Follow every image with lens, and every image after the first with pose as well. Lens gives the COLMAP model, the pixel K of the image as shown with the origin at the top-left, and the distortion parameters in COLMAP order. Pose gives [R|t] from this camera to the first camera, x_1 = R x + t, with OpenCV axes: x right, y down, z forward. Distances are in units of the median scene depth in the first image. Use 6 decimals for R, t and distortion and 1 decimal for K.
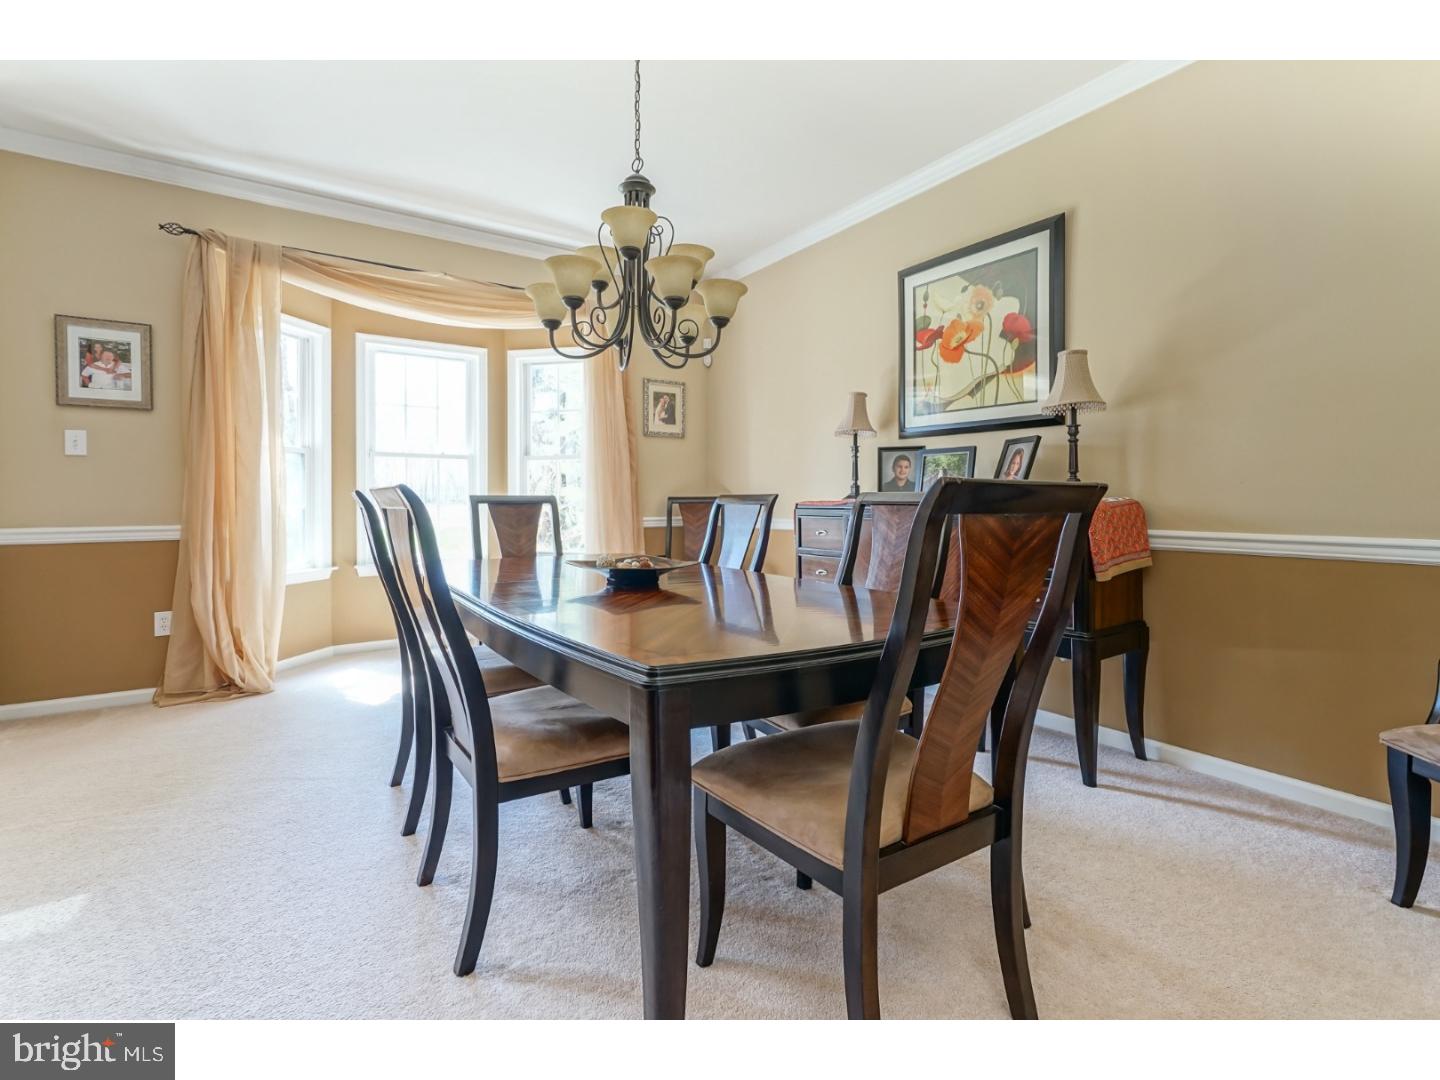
lens RADIAL K [[677.2, 0, 740.6], [0, 677.2, 511.5], [0, 0, 1]] dist [-0.000028, 0.000302]
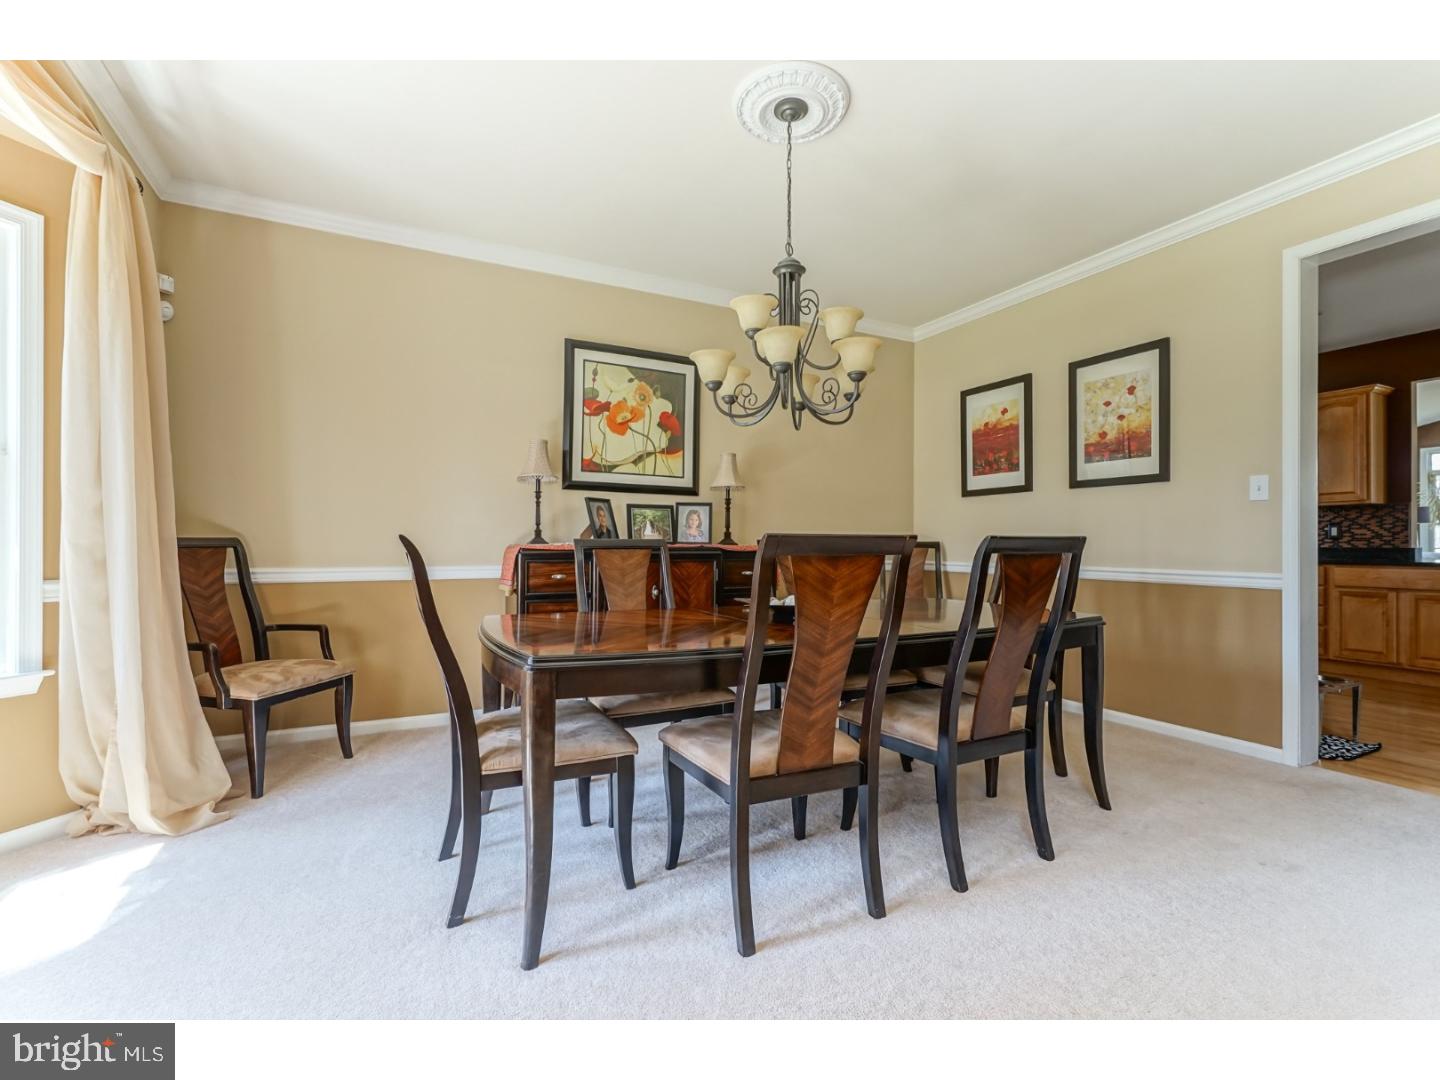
lens RADIAL K [[657.8, 0, 715.4], [0, 657.8, 537.7], [0, 0, 1]] dist [-0.002572, 0.000517]
pose [[0.132035, 0.011643, 0.991177, -0.863872], [0.010677, 0.999856, -0.013167, -0.012551], [-0.991188, 0.012322, 0.131892, 0.670826]]
